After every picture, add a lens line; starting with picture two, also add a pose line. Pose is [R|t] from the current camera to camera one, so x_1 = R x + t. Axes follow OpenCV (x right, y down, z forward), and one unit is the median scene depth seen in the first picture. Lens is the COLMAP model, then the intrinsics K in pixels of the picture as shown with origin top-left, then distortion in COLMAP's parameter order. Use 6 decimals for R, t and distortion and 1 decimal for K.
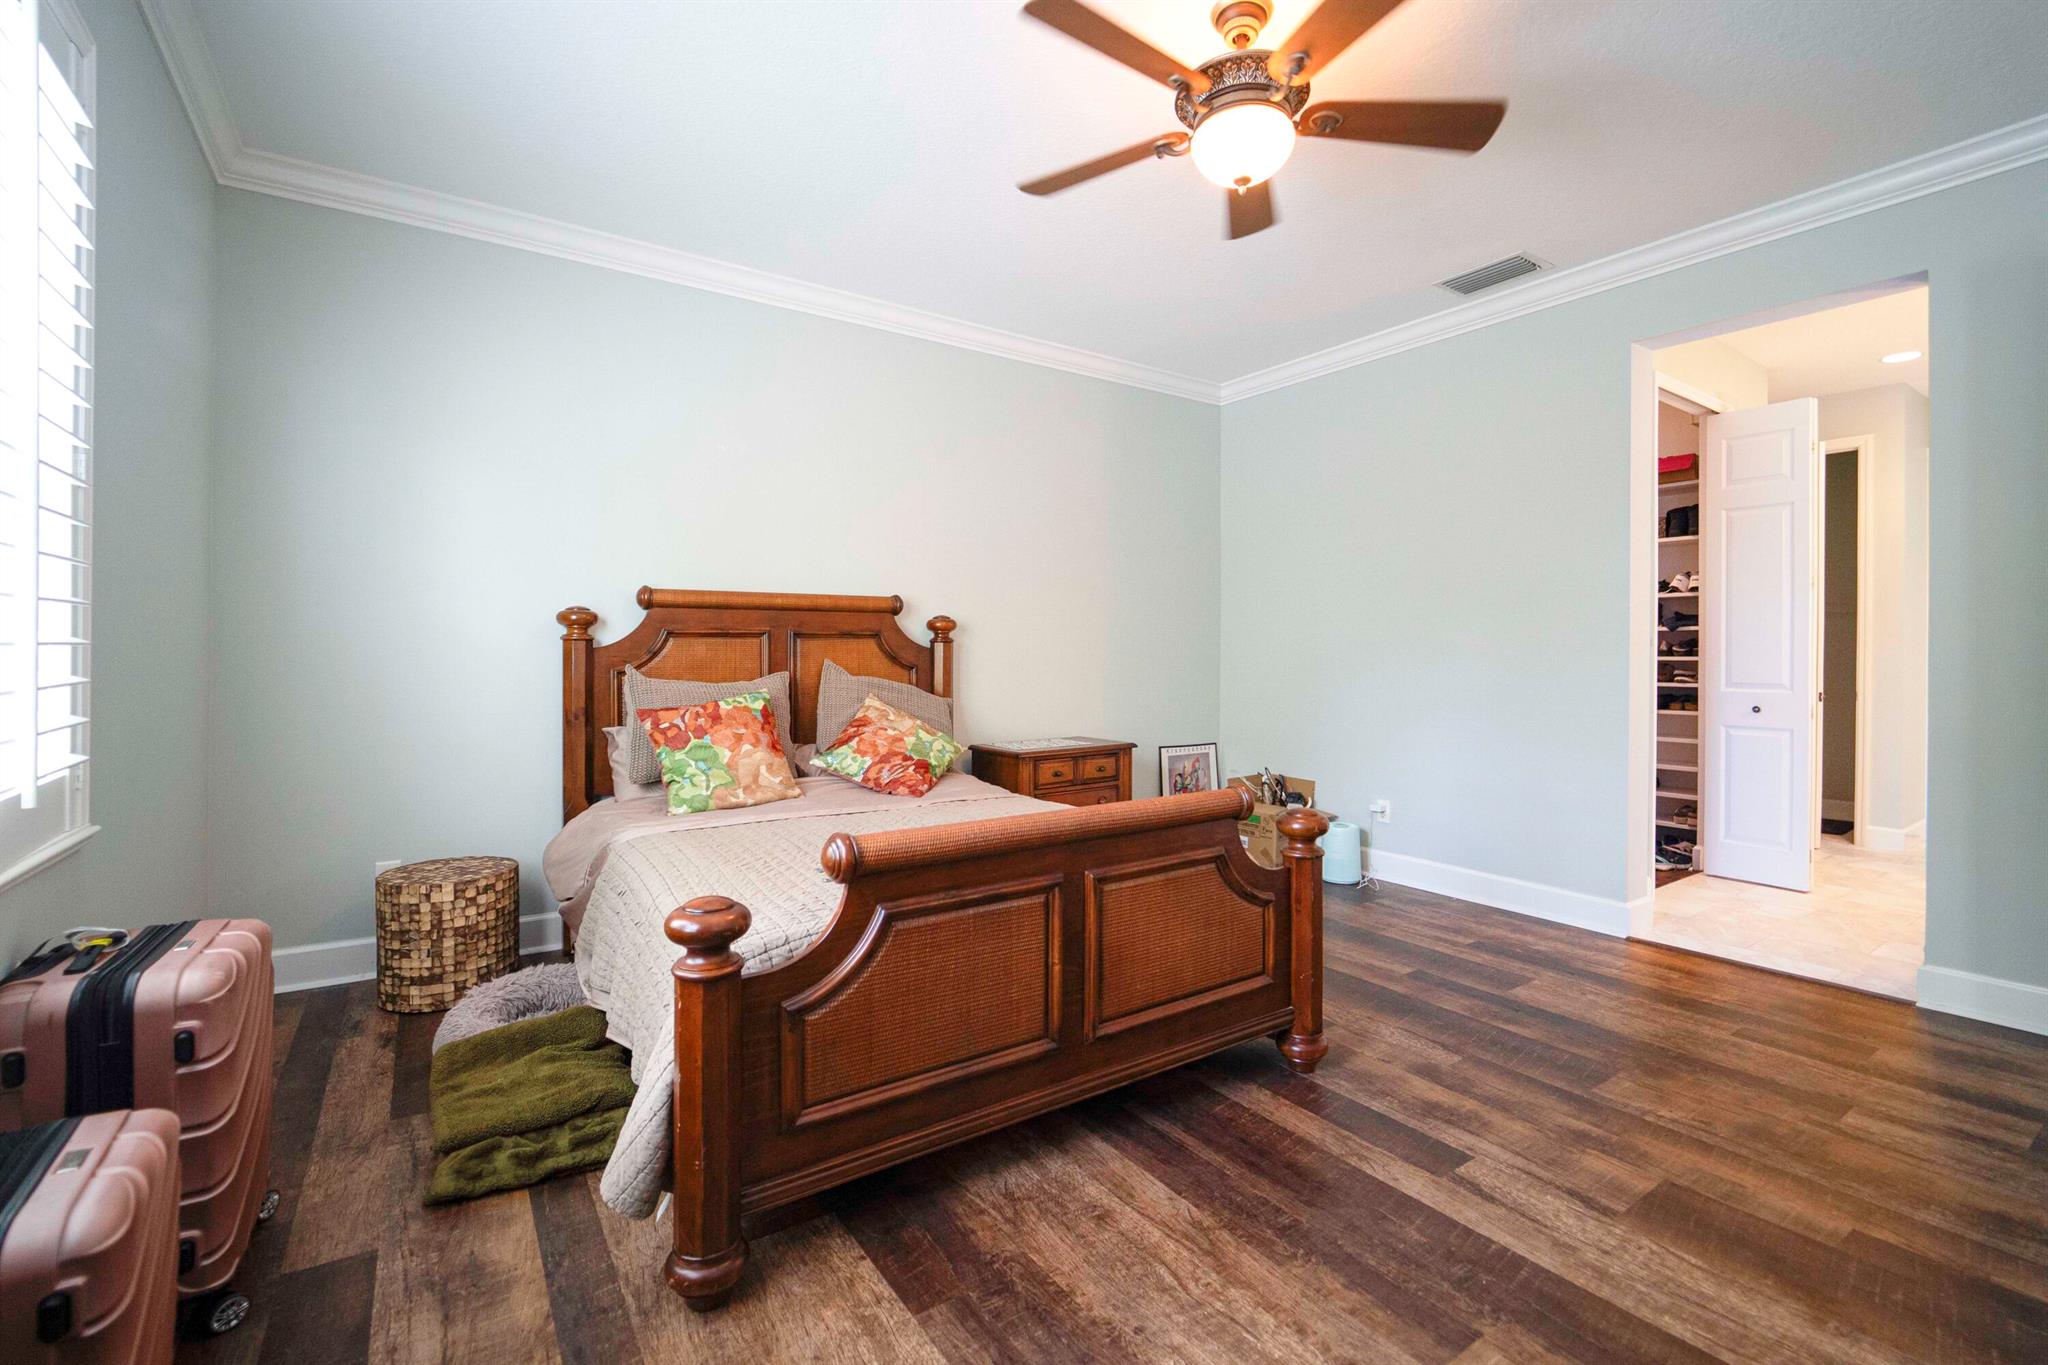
lens RADIAL K [[902.9, 0, 1023.0], [0, 902.9, 643.2], [0, 0, 1]] dist [-0.004927, -0.000467]
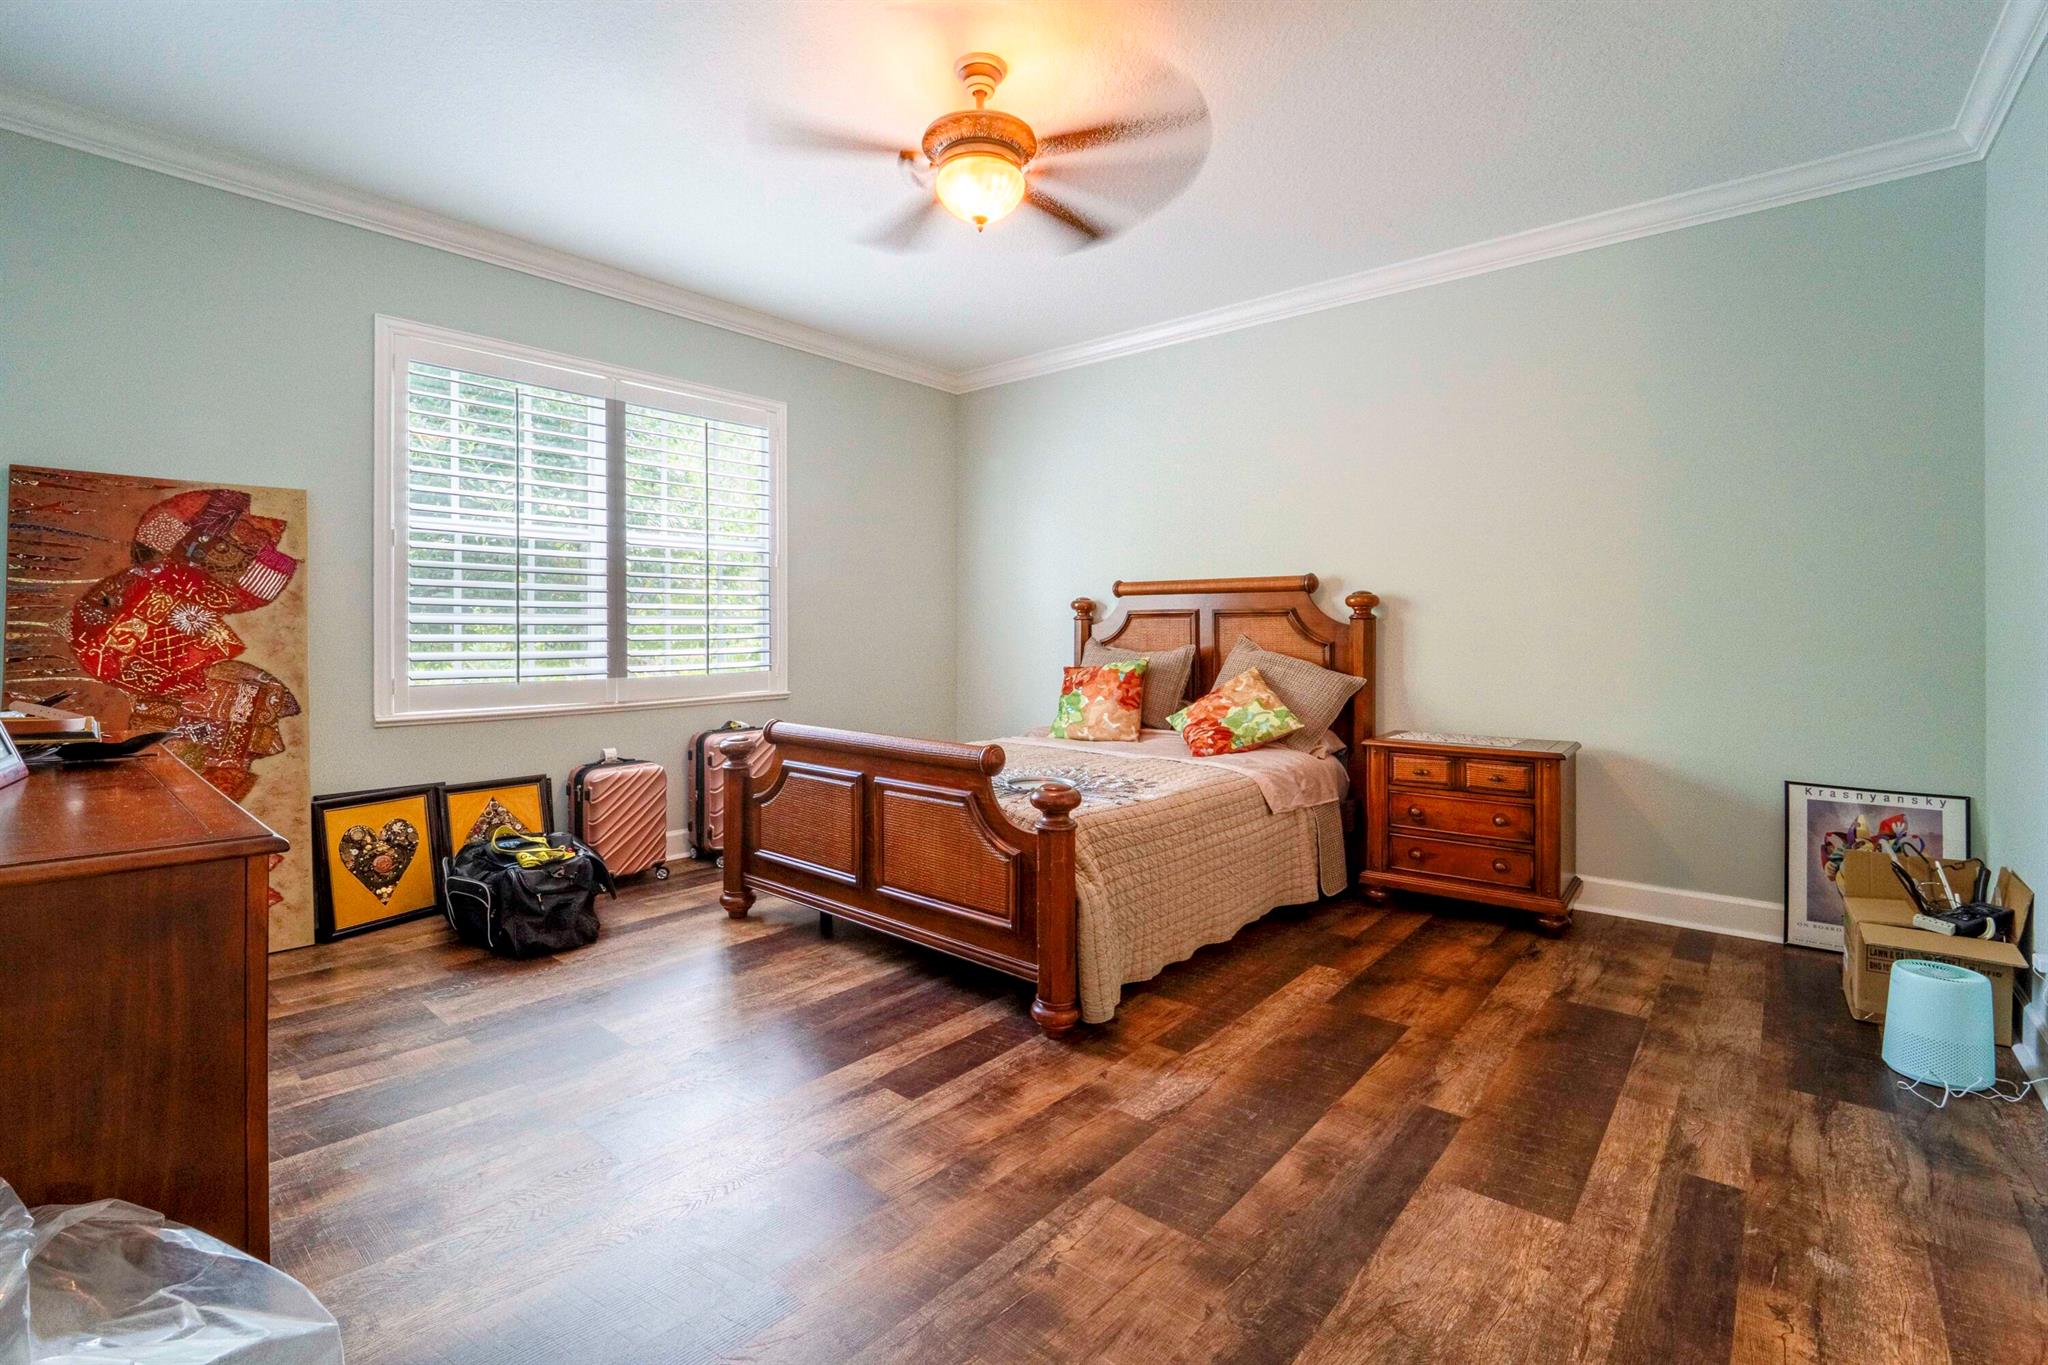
lens RADIAL K [[902.9, 0, 1023.0], [0, 902.9, 643.2], [0, 0, 1]] dist [-0.004927, -0.000467]
pose [[0.267037, 0.008485, -0.963649, 1.206730], [0.004279, 0.999941, 0.009990, 0.022672], [0.963677, -0.006791, 0.266985, 0.663402]]
